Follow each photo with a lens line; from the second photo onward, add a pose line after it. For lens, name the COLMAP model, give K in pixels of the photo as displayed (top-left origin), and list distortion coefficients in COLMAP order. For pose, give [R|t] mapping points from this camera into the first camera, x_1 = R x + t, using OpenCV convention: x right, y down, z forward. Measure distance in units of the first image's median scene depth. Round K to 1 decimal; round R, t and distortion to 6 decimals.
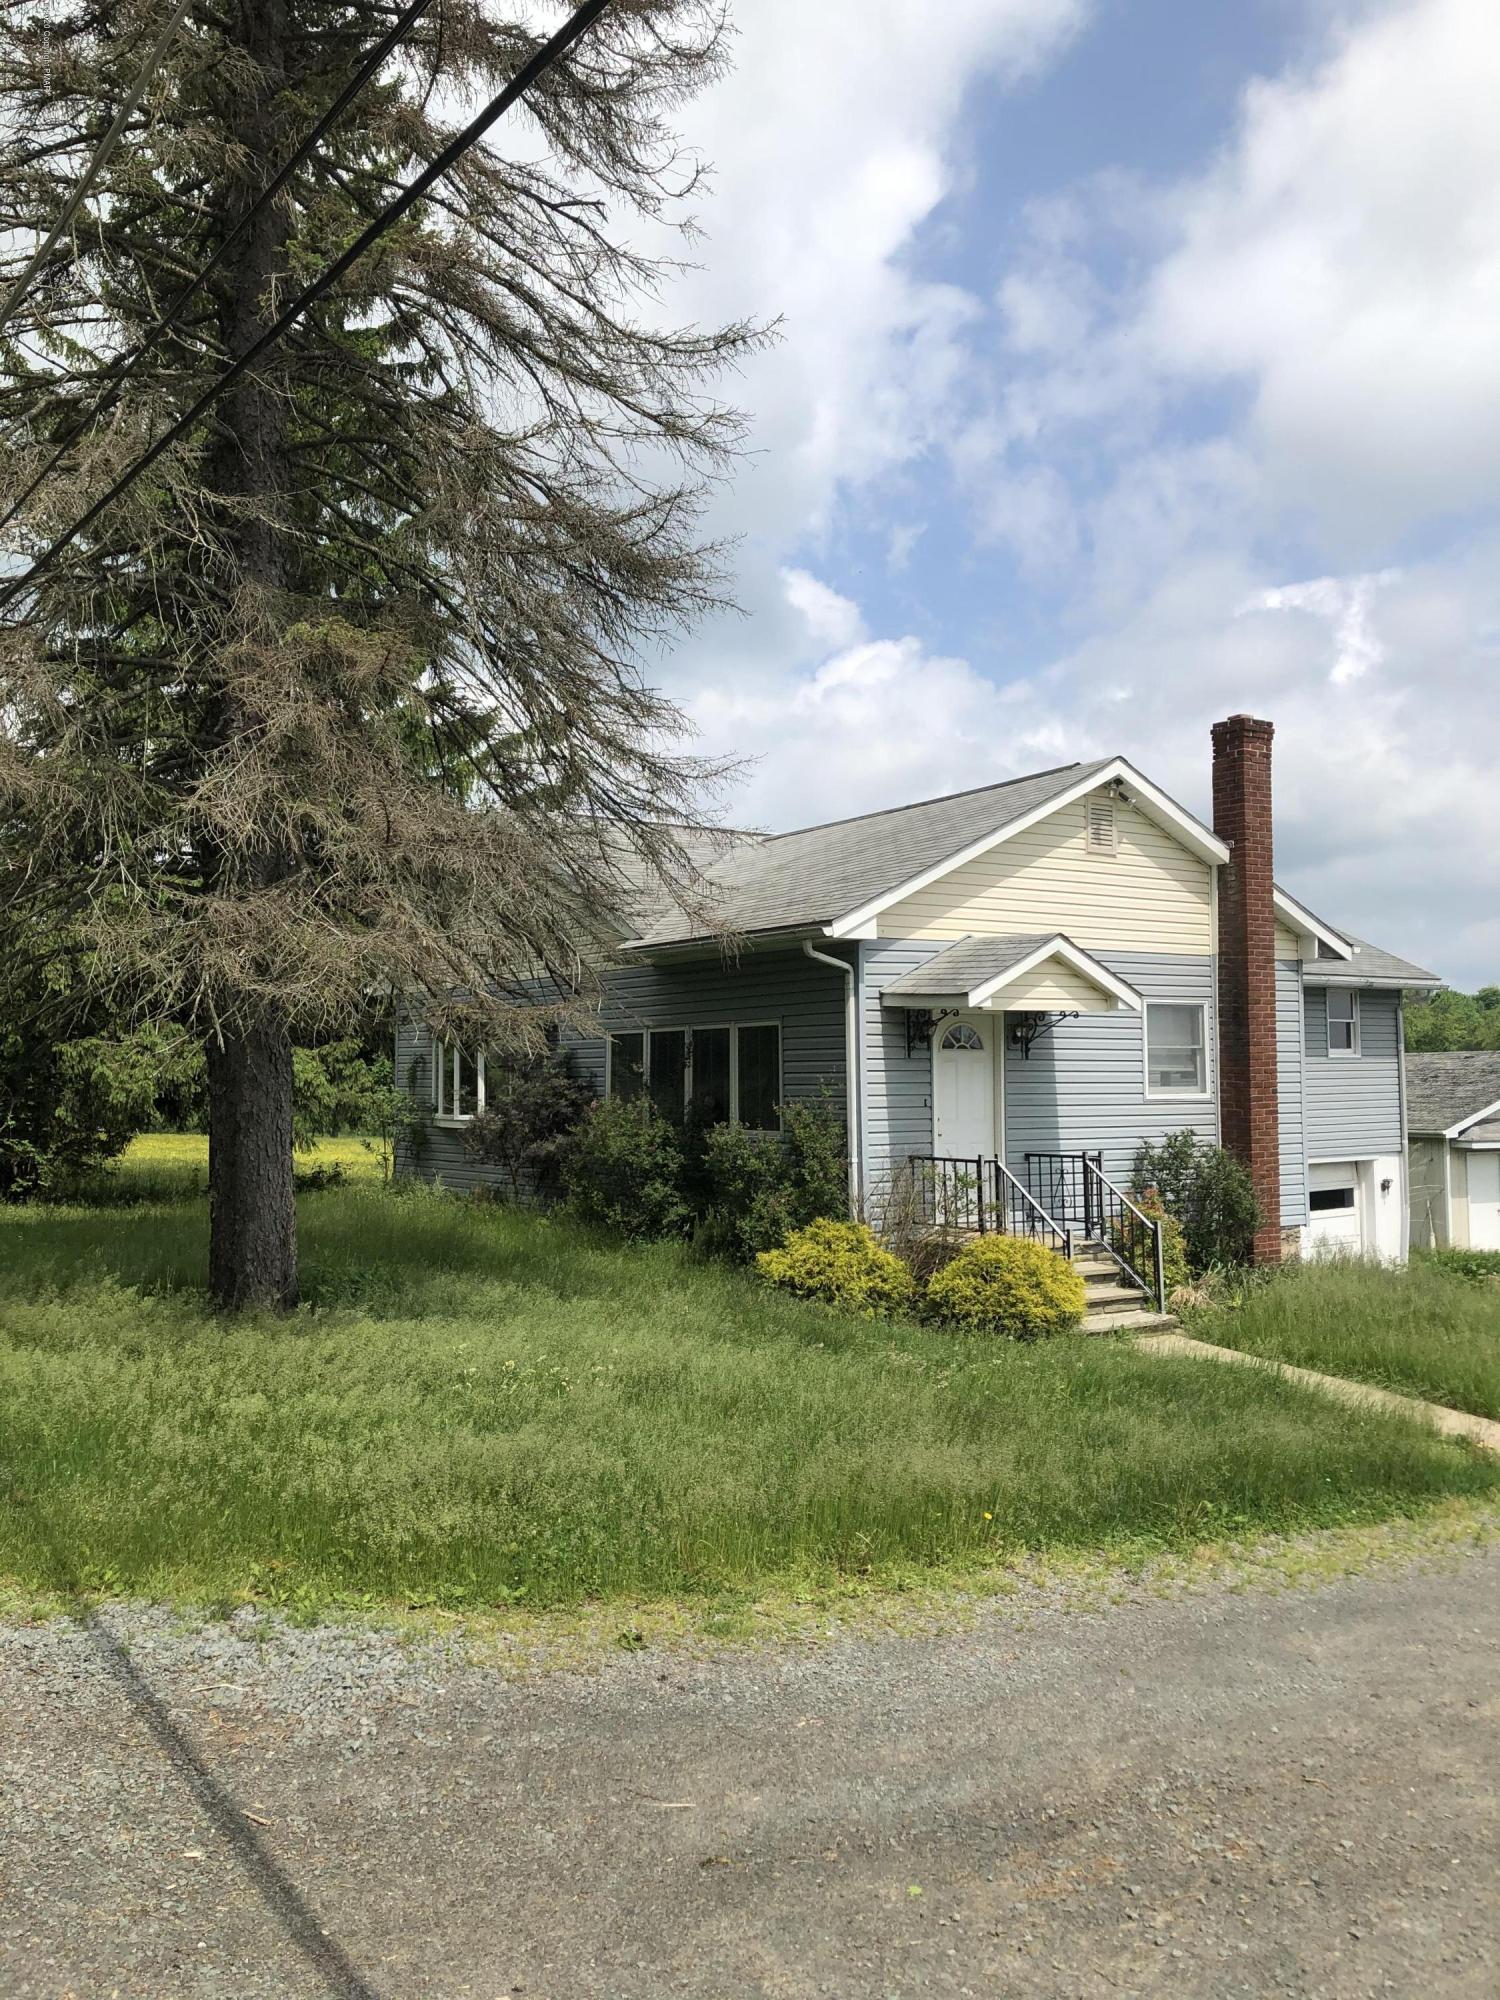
lens RADIAL K [[1653.4, 0, 746.4], [0, 1653.4, 1007.7], [0, 0, 1]] dist [0.018582, 0.001116]
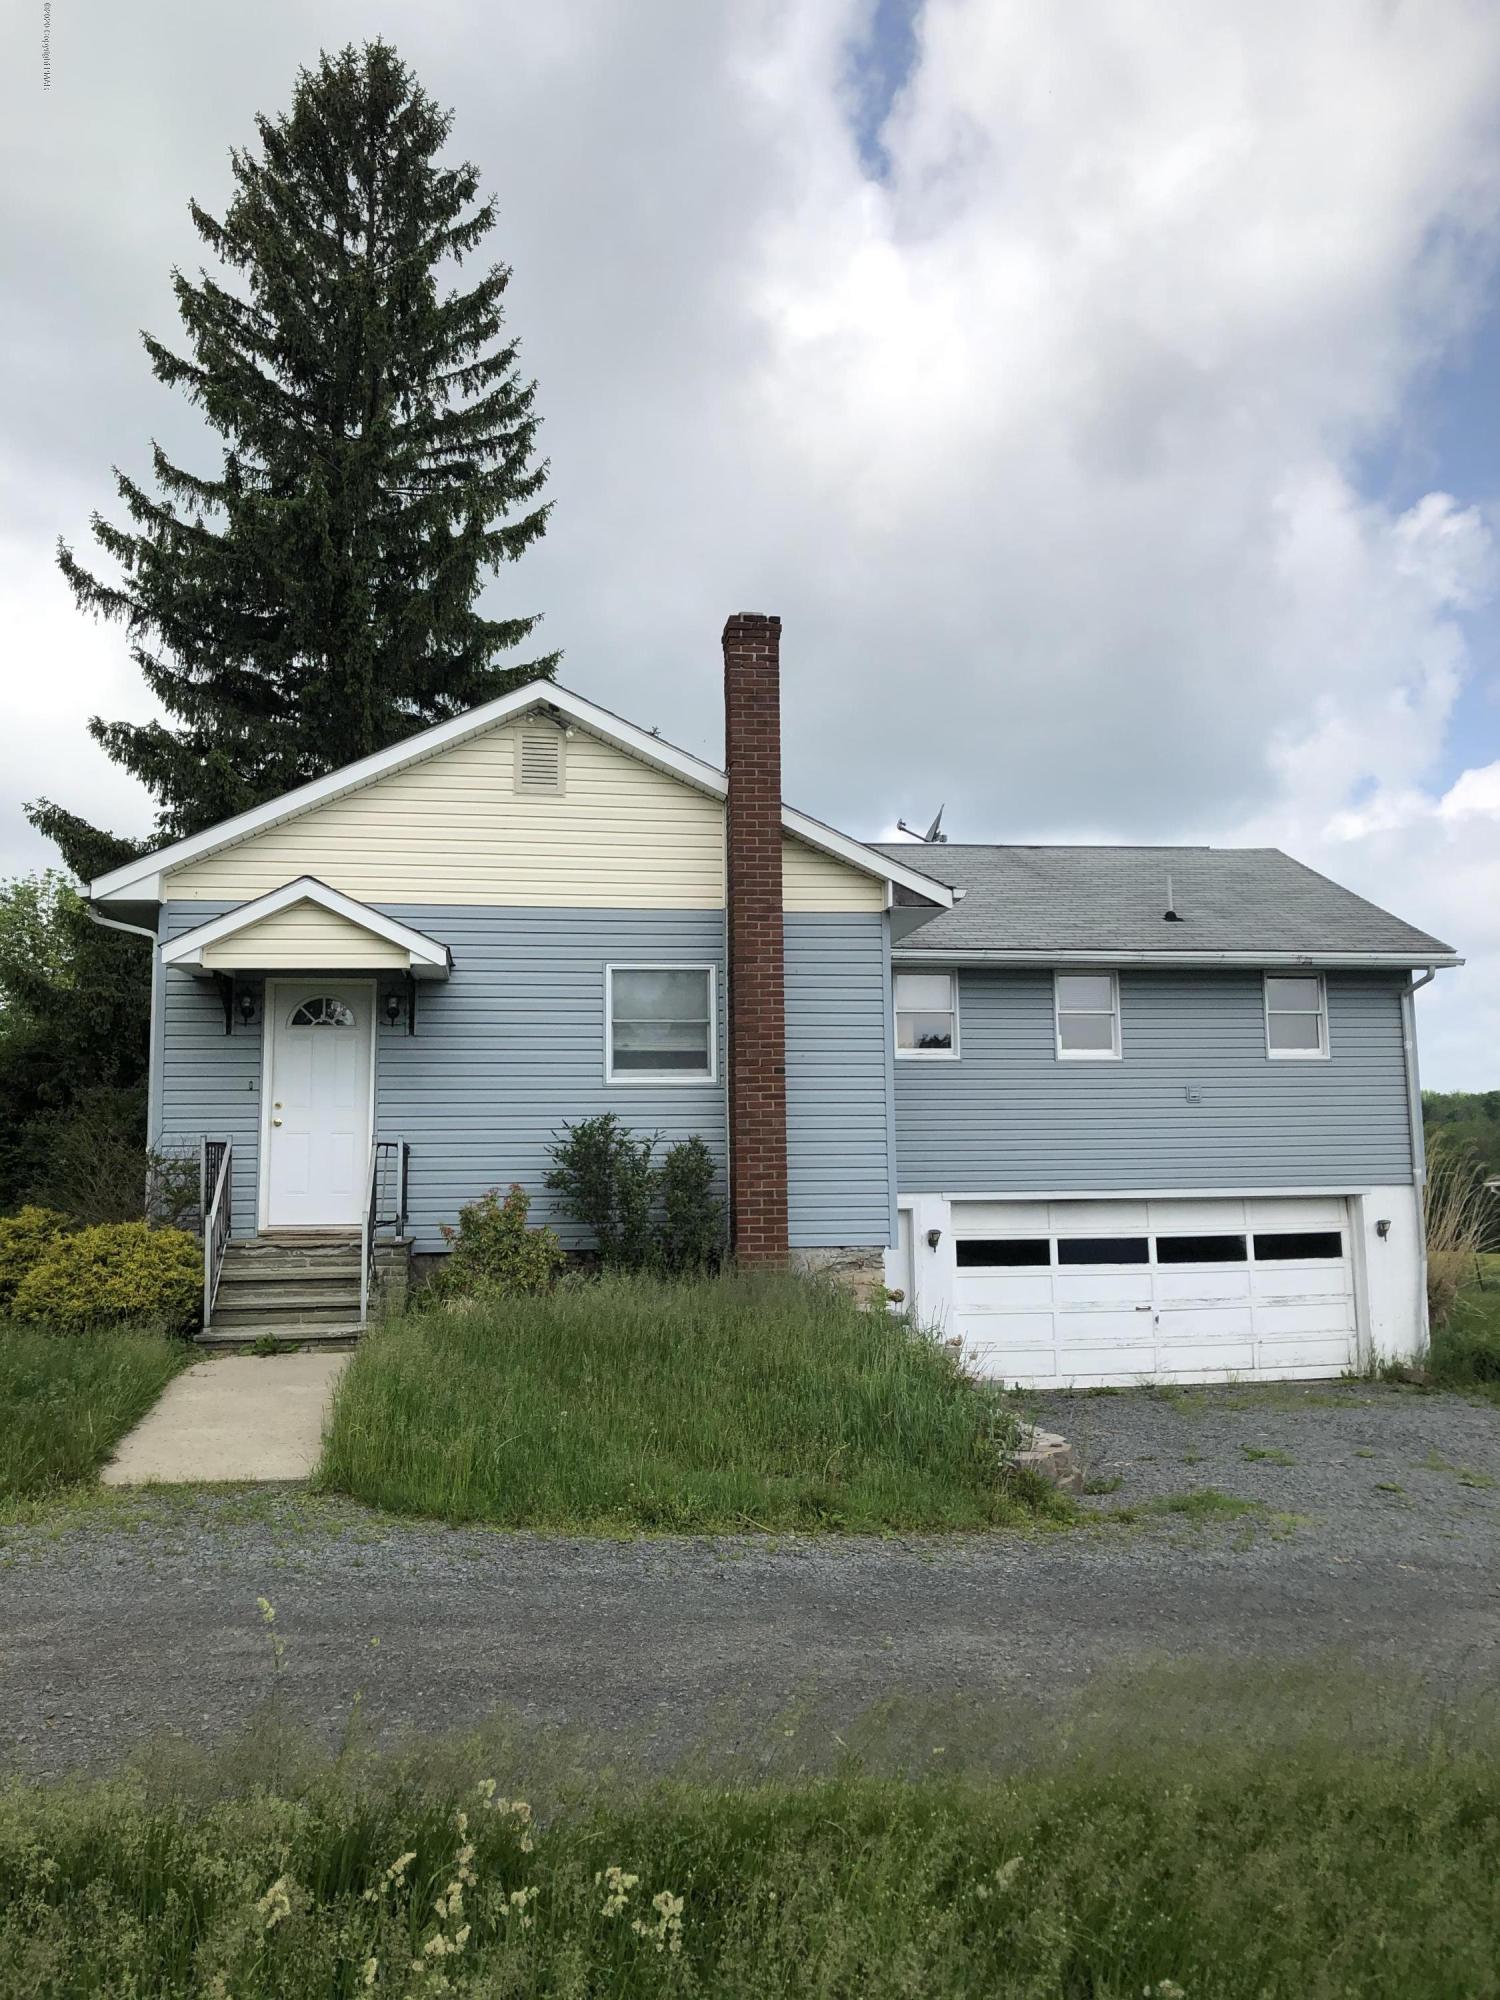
lens RADIAL K [[1653.4, 0, 750.9], [0, 1653.4, 989.7], [0, 0, 1]] dist [0.018582, 0.001116]
pose [[0.915193, -0.055066, -0.399236, 0.625151], [0.025548, 0.996556, -0.078889, 0.074133], [0.402205, 0.061999, 0.913448, 0.268190]]
